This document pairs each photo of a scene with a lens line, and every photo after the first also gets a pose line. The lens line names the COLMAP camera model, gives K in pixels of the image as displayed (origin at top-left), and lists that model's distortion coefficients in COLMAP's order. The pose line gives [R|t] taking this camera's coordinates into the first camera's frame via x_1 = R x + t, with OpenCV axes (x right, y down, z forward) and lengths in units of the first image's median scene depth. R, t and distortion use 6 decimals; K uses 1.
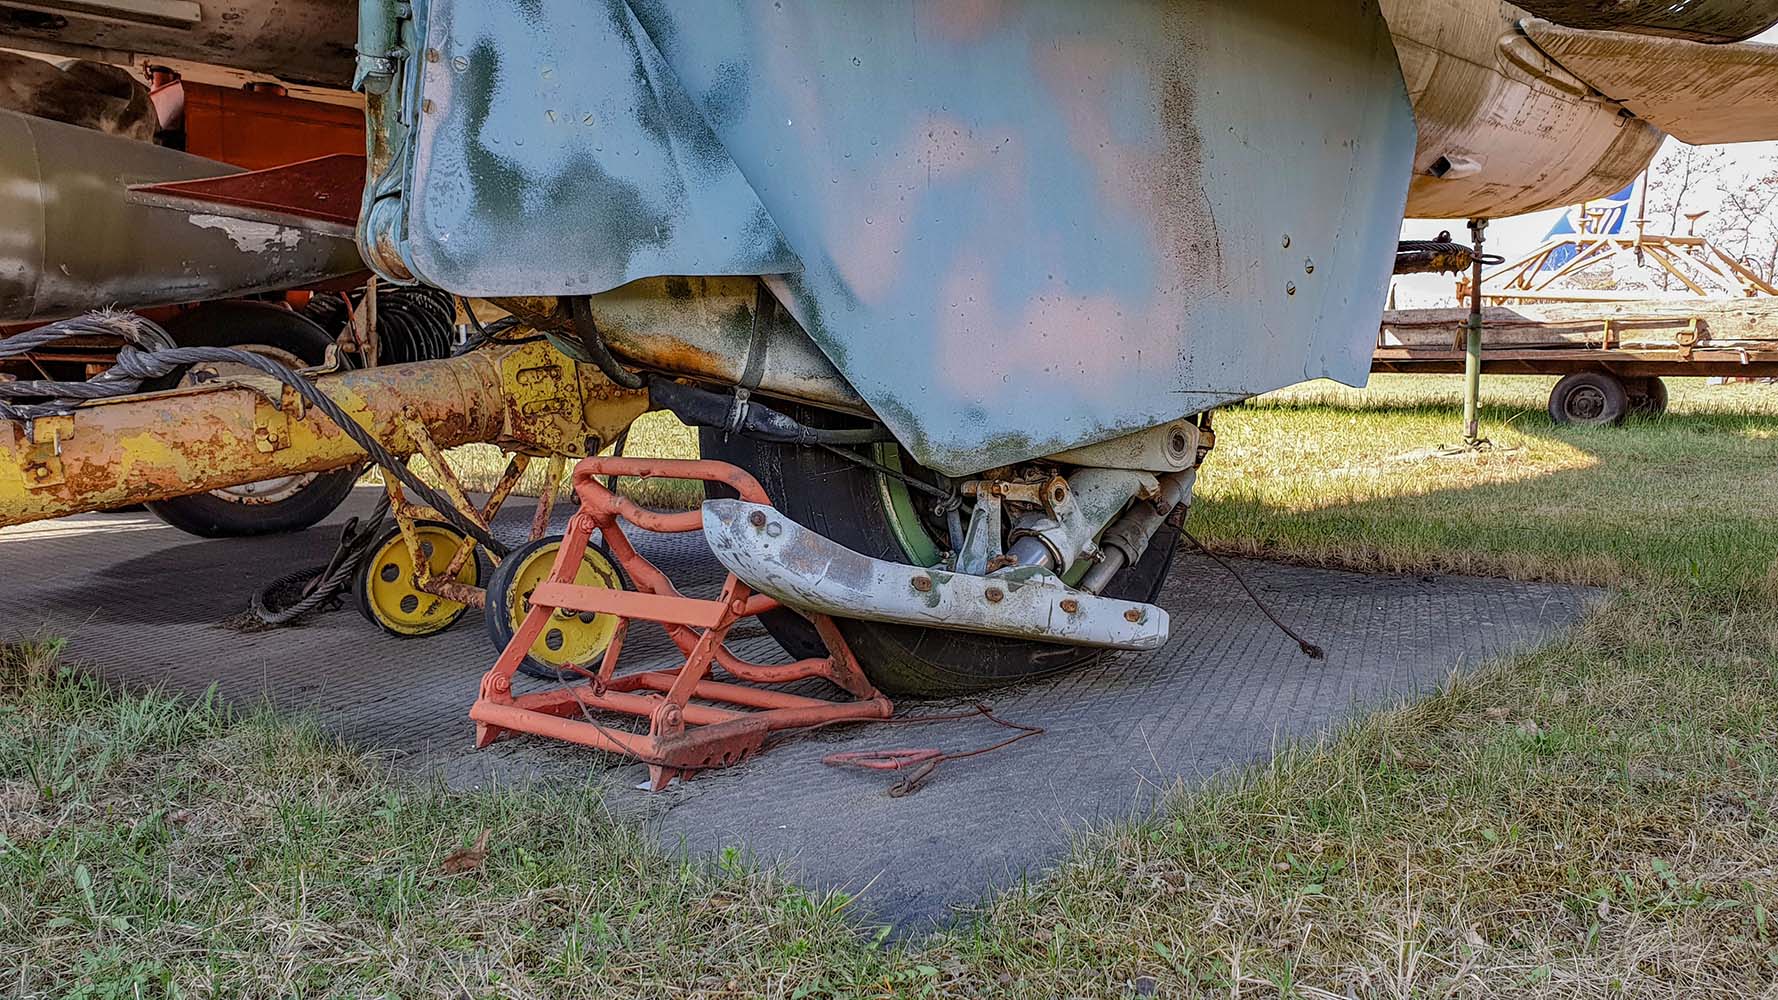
lens RADIAL K [[1420.1, 0, 895.3], [0, 1420.1, 485.6], [0, 0, 1]] dist [0.069823, -0.056960]
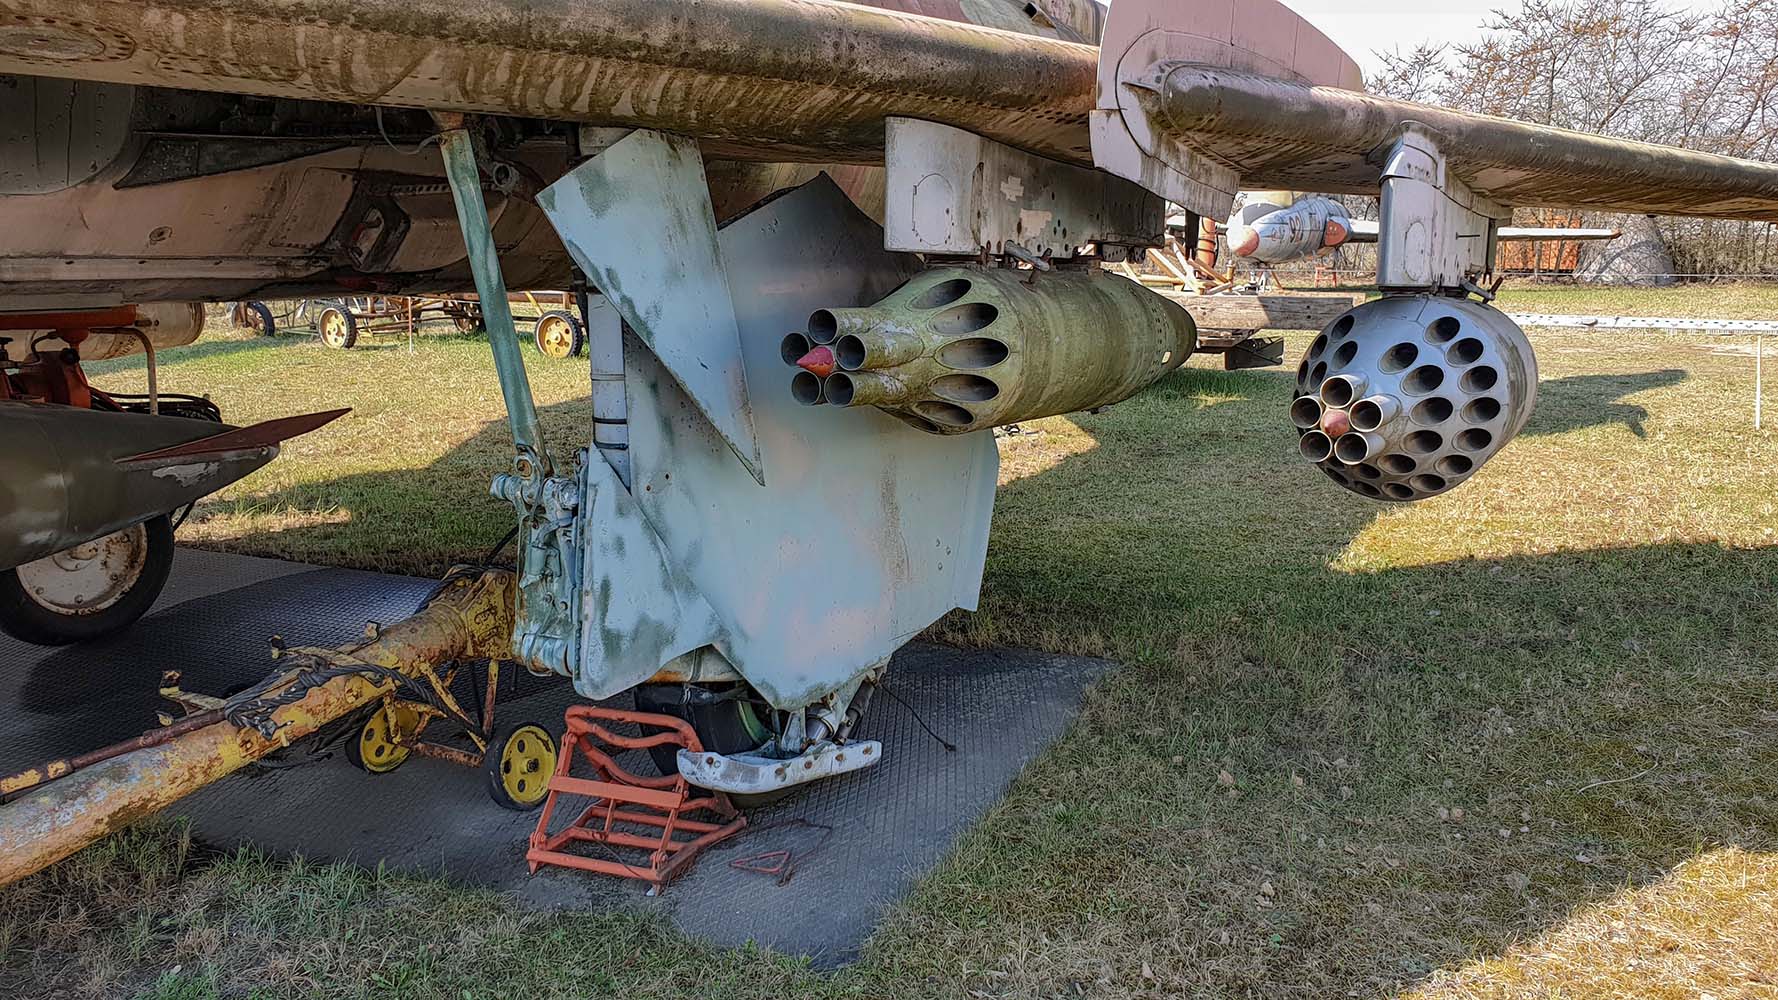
lens RADIAL K [[1420.1, 0, 893.5], [0, 1420.1, 514.8], [0, 0, 1]] dist [0.069823, -0.056960]
pose [[0.951528, -0.048797, 0.303667, -0.362406], [0.012493, 0.992651, 0.120367, -0.455928], [-0.307309, -0.110739, 0.945145, -0.762127]]
